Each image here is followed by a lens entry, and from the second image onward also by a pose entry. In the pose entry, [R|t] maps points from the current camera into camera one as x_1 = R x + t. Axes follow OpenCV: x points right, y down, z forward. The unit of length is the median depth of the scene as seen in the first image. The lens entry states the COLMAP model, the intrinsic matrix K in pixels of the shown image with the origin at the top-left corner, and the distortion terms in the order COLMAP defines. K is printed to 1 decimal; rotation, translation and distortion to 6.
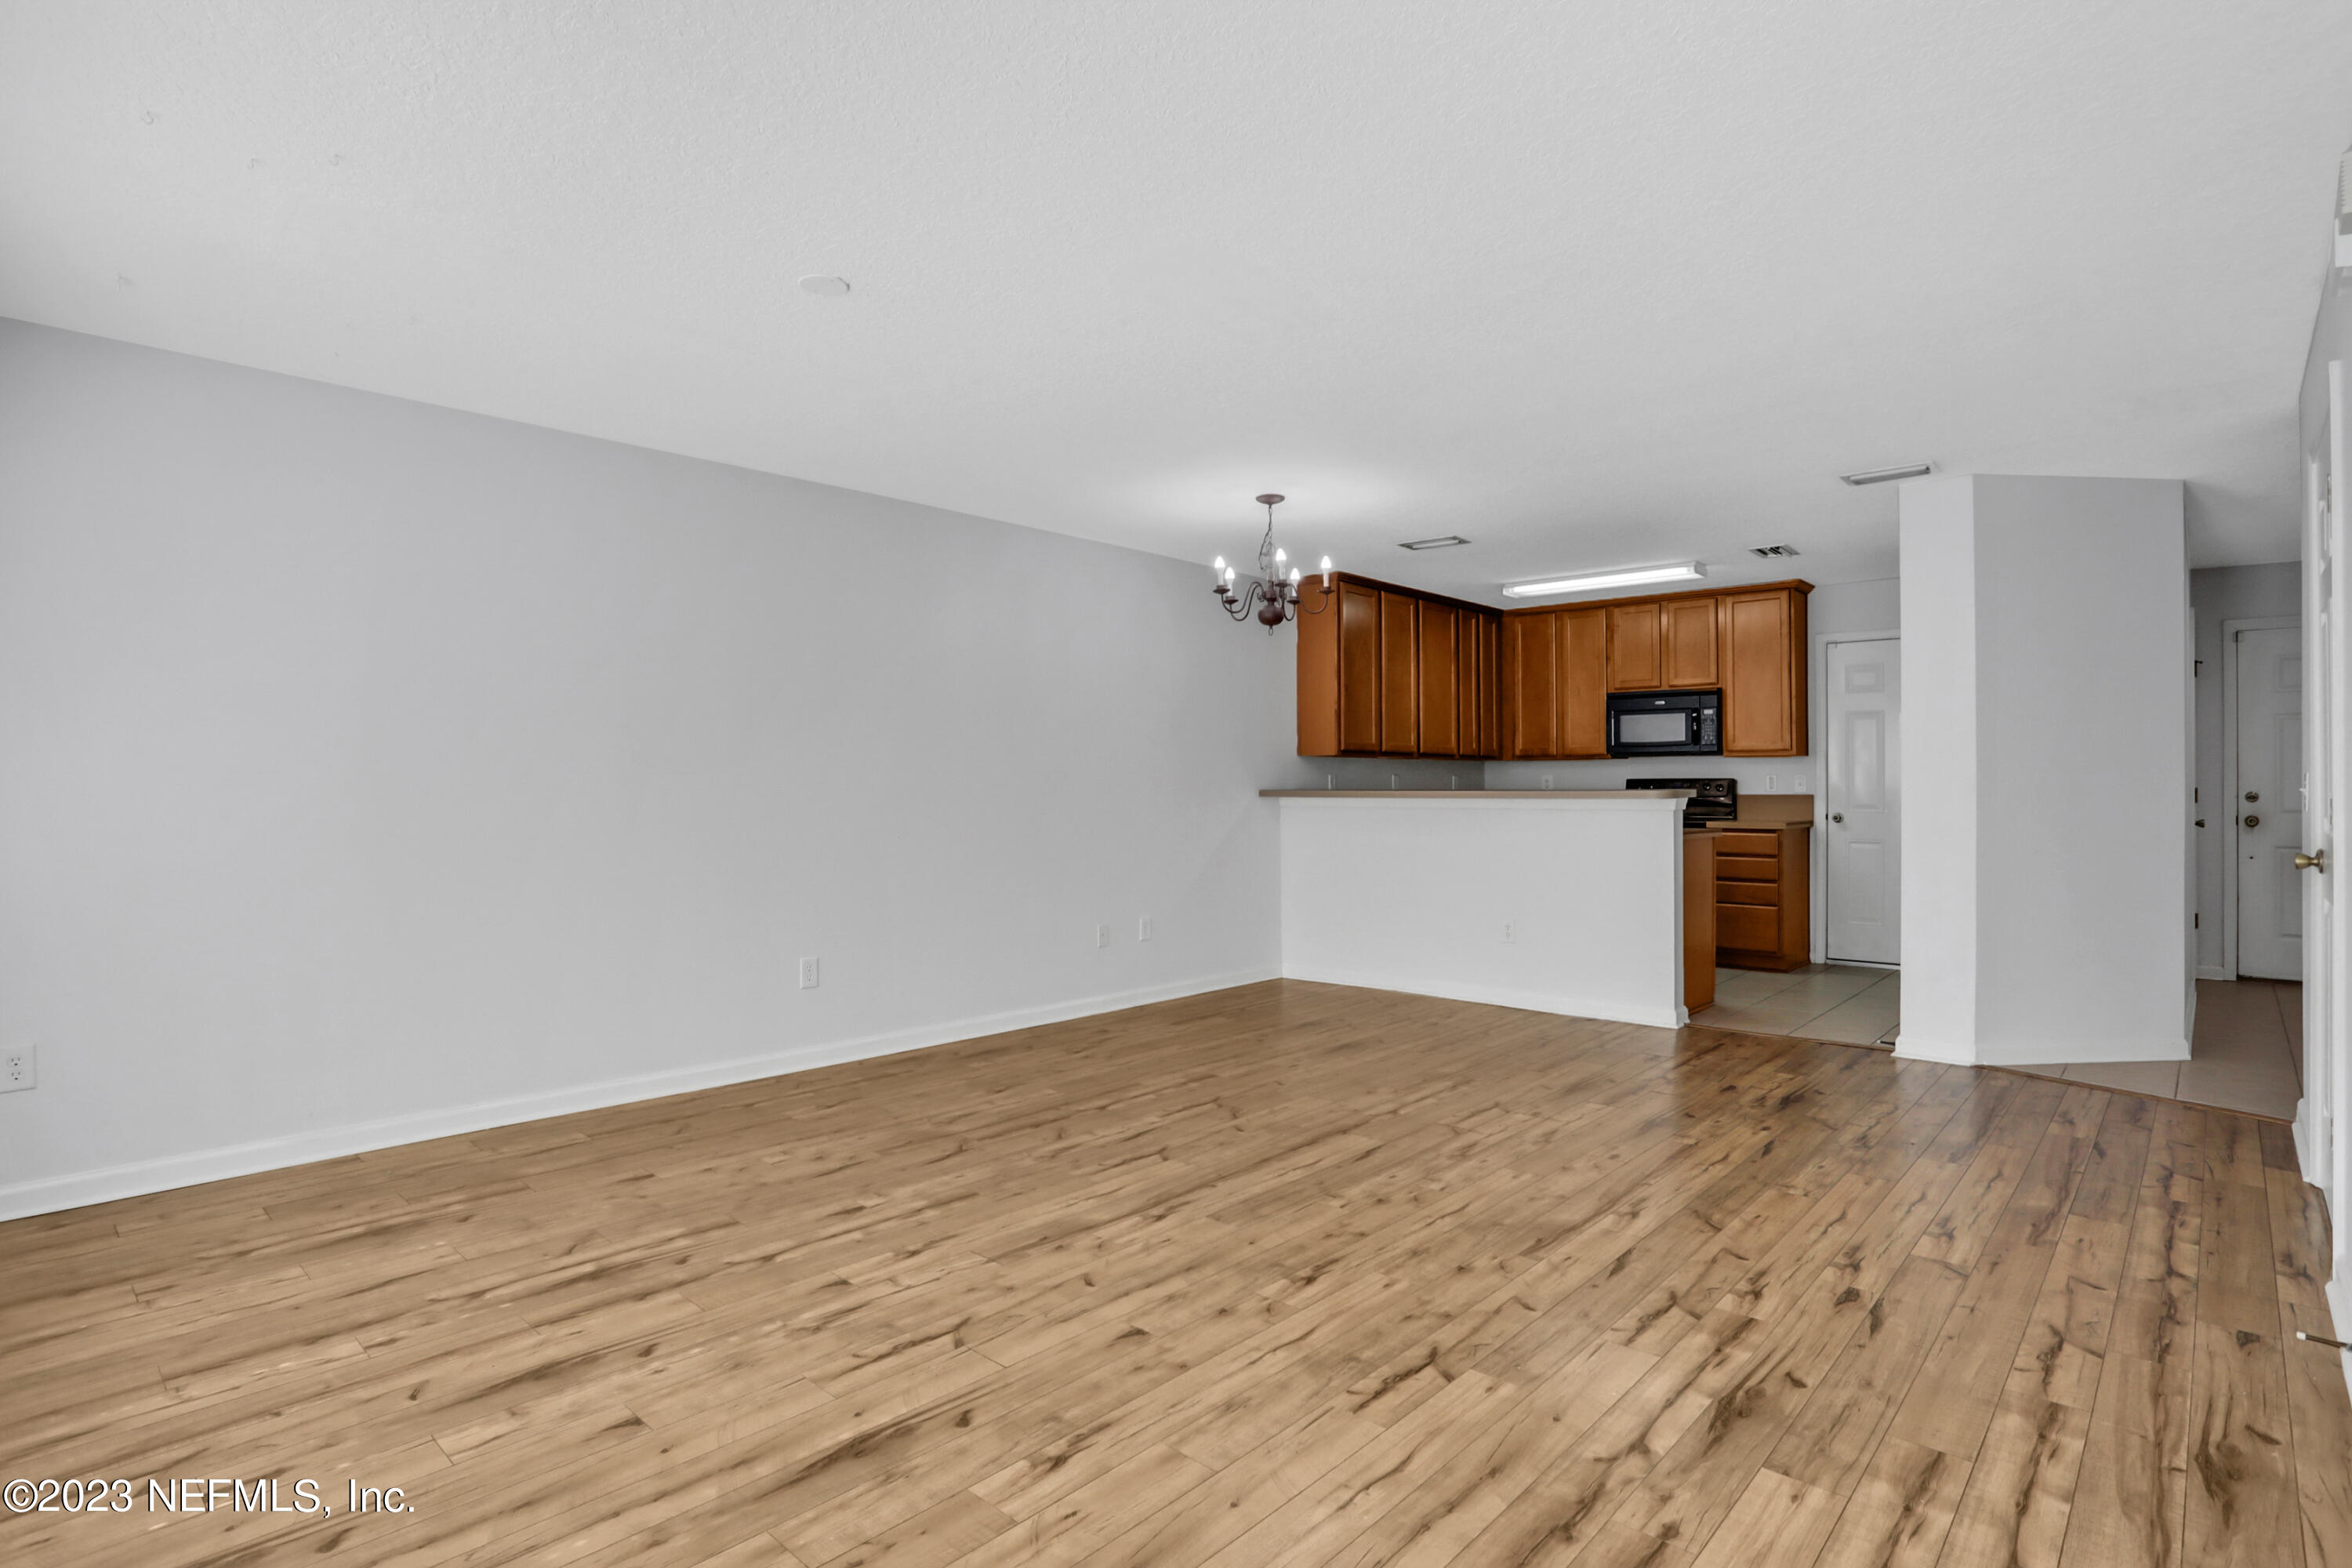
lens RADIAL K [[1170.9, 0, 1176.0], [0, 1170.9, 784.0], [0, 0, 1]] dist [-0.080677, 0.034302]
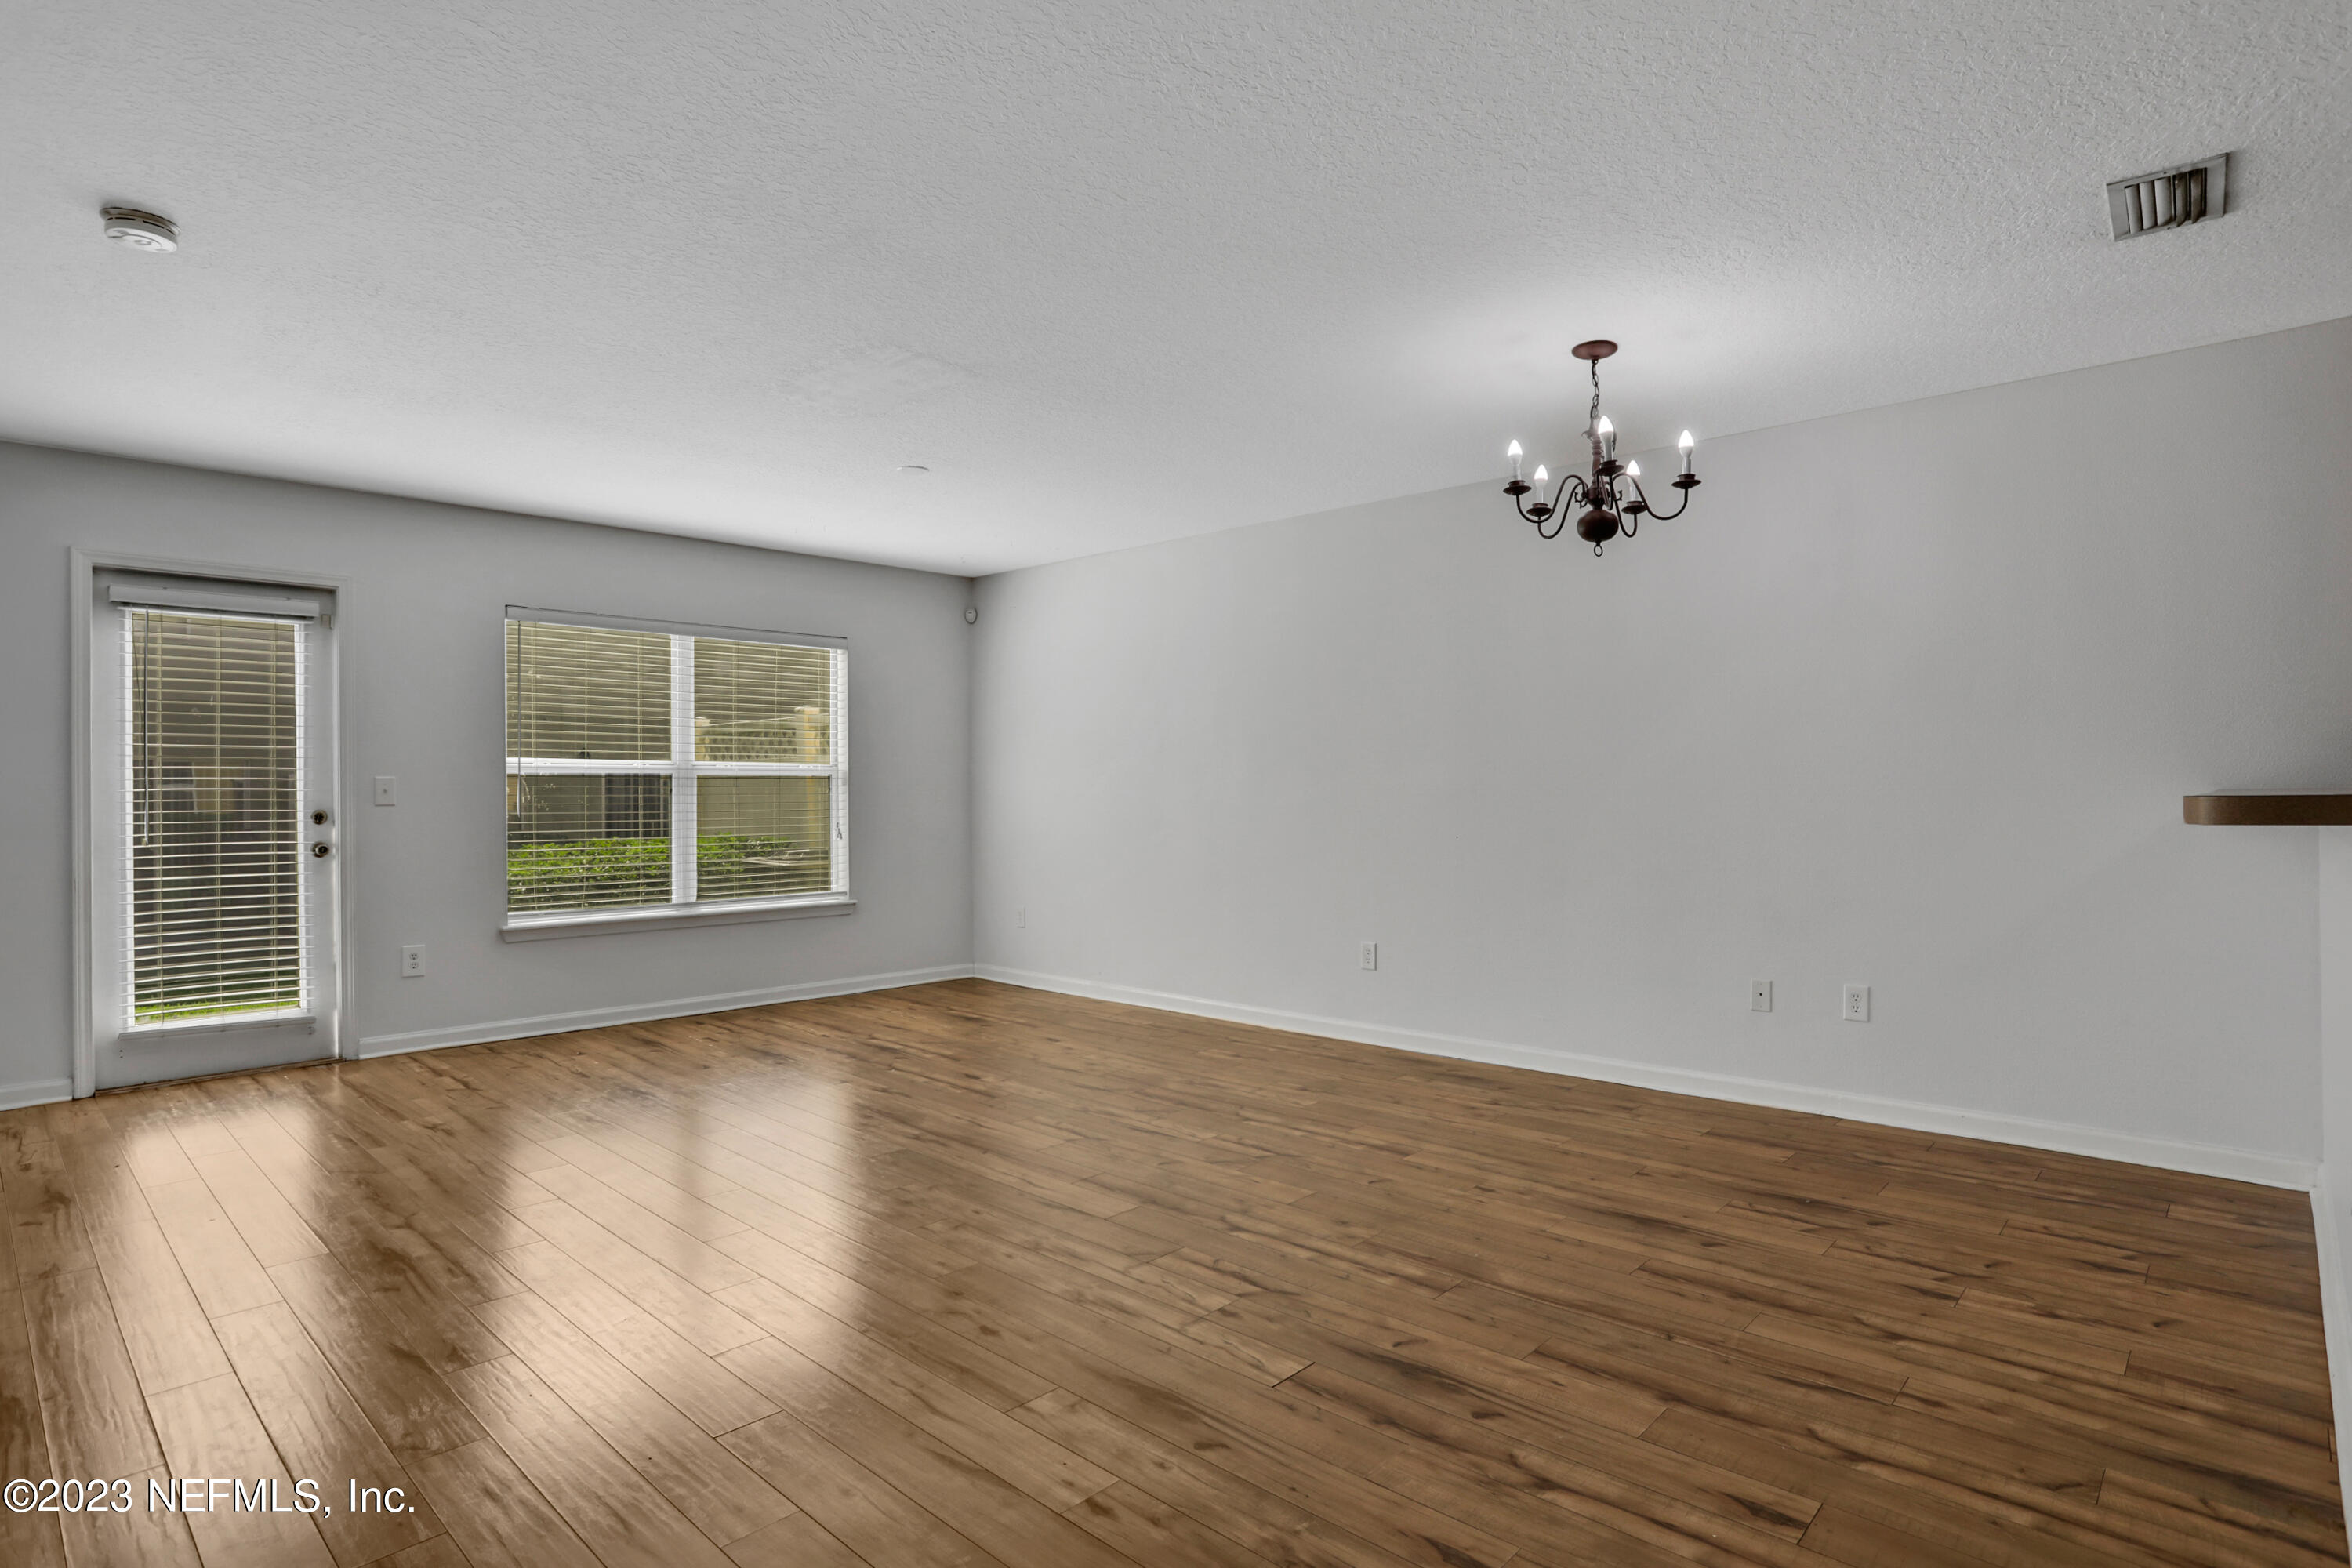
lens RADIAL K [[1198.4, 0, 1205.0], [0, 1198.4, 783.8], [0, 0, 1]] dist [-0.087609, 0.036189]
pose [[0.016057, -0.002365, -0.999868, 1.171734], [0.006469, 0.999977, -0.002262, 0.006597], [0.999850, -0.006432, 0.016072, 1.221767]]
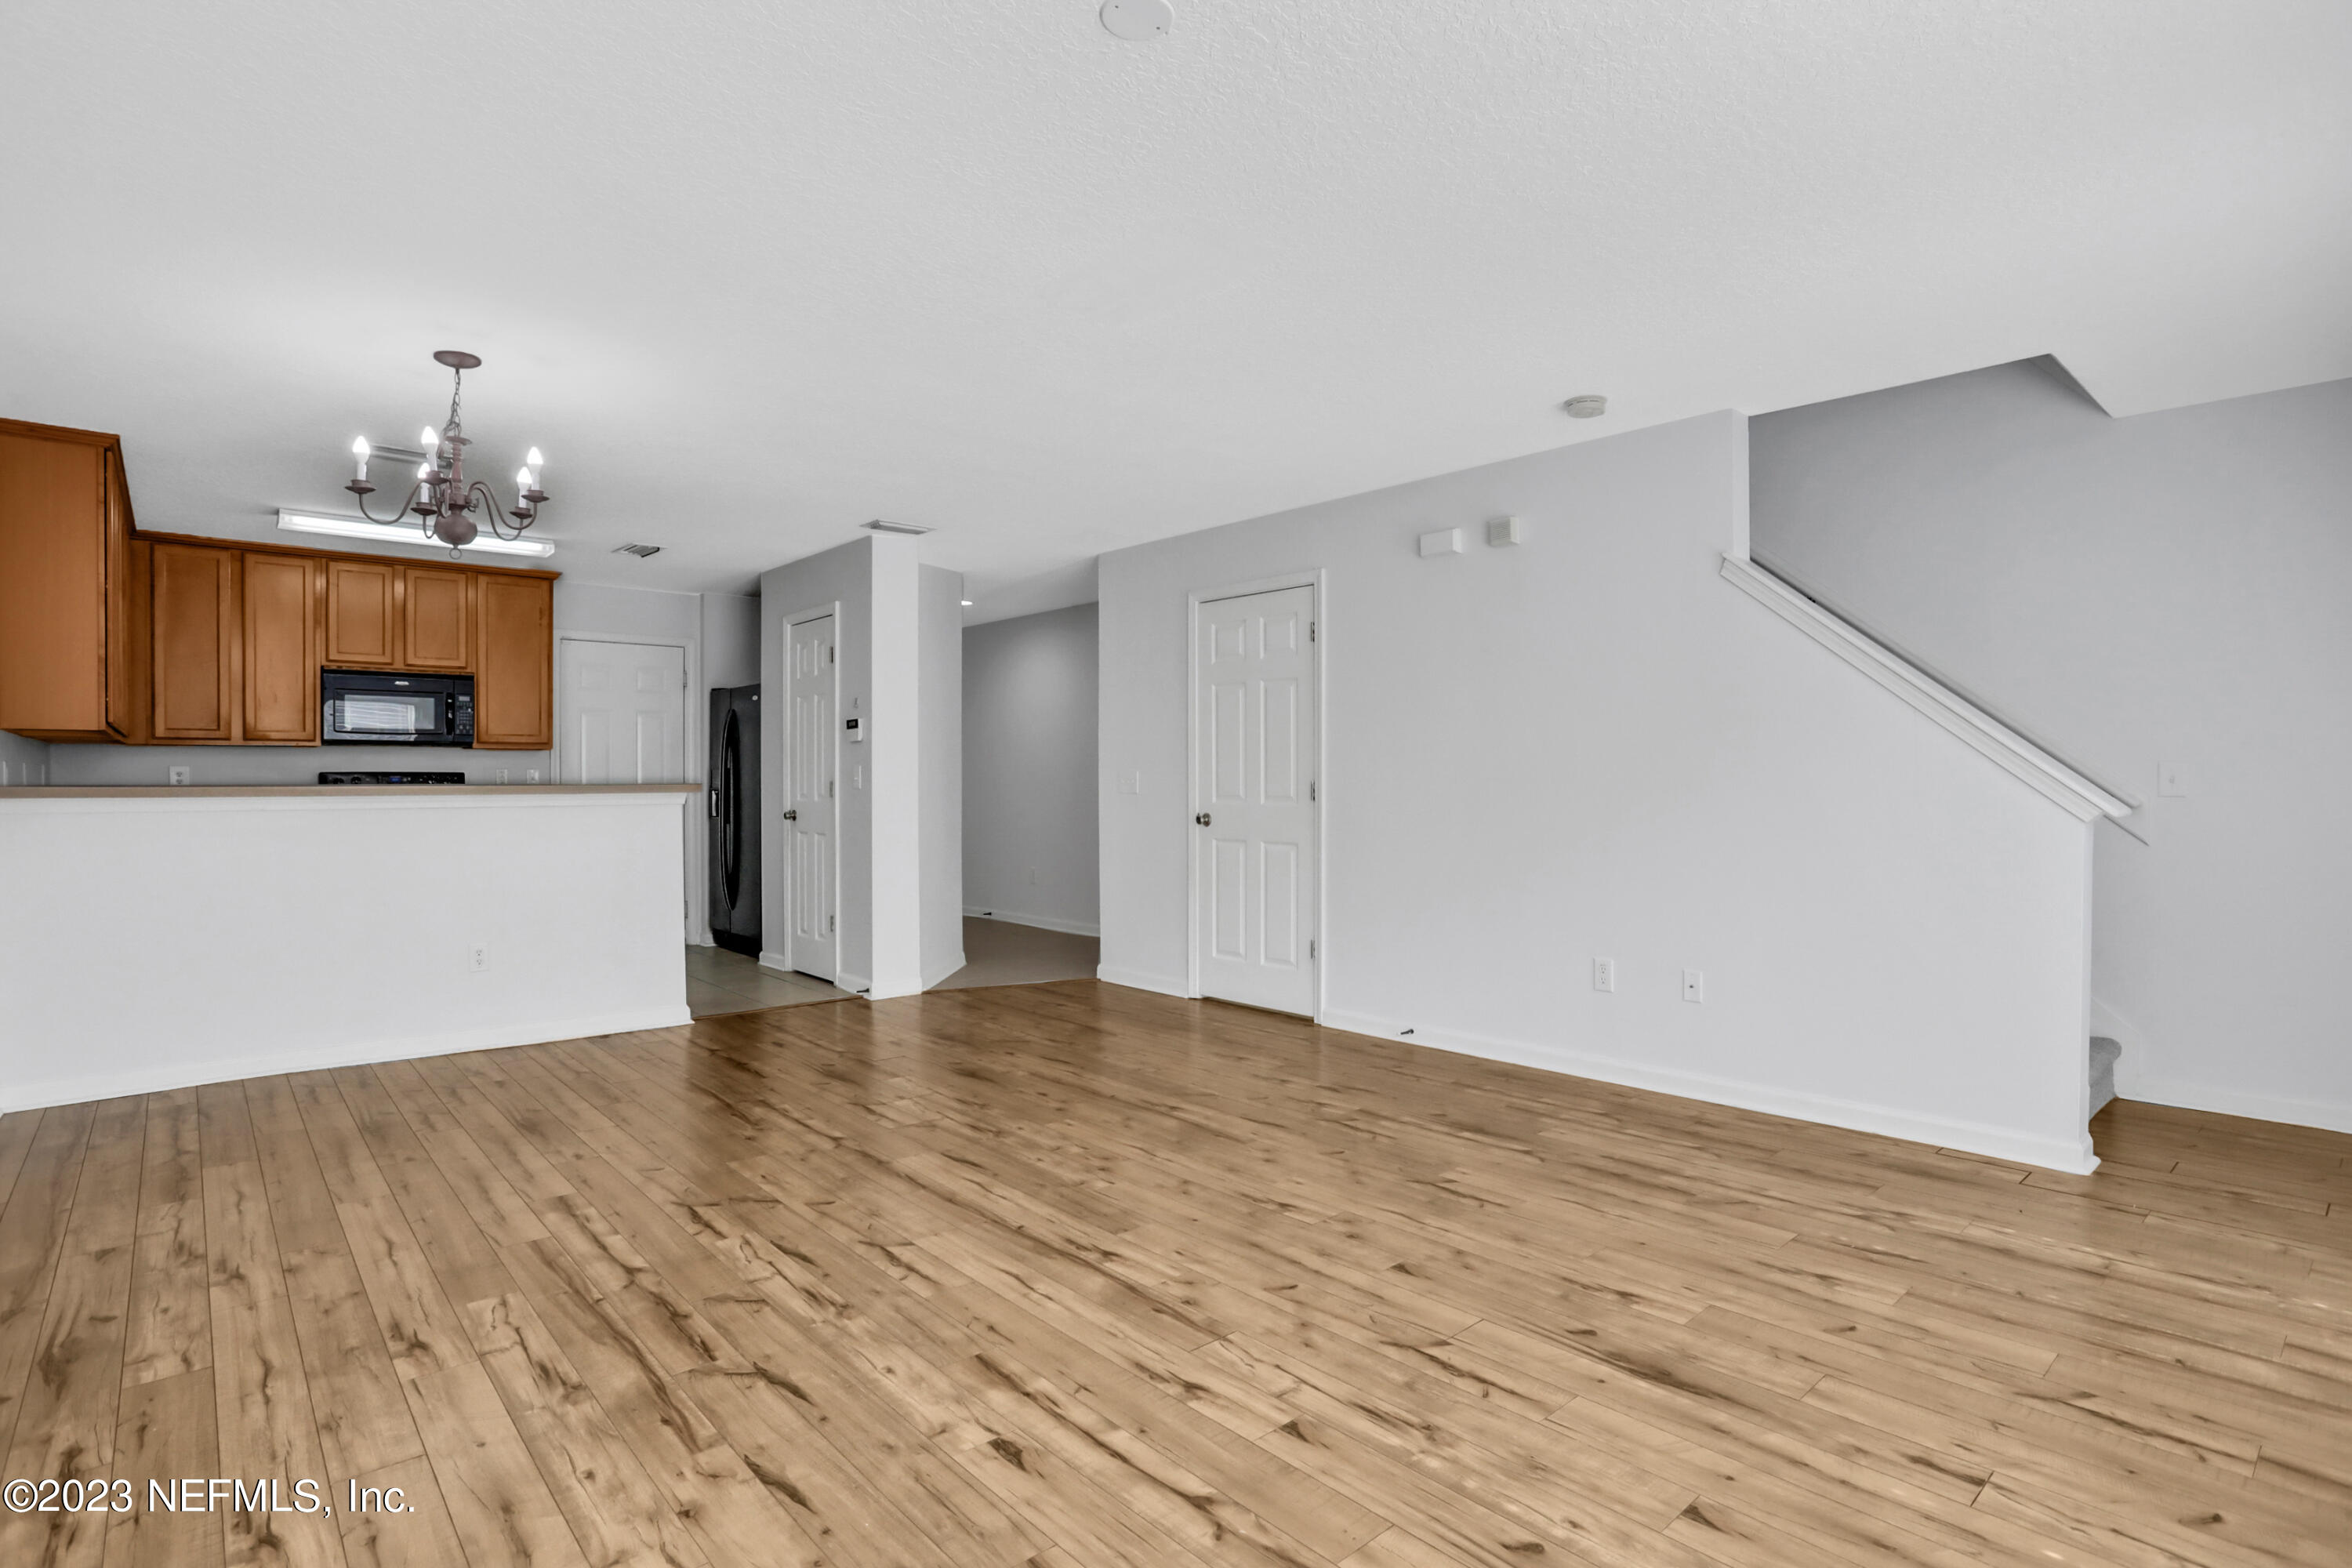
lens RADIAL K [[1170.9, 0, 1176.0], [0, 1170.9, 784.0], [0, 0, 1]] dist [-0.080677, 0.034302]
pose [[0.103138, -0.002175, 0.994665, -0.853278], [0.001063, 0.999997, 0.002077, 0.007098], [-0.994667, 0.000843, 0.103140, 0.812504]]
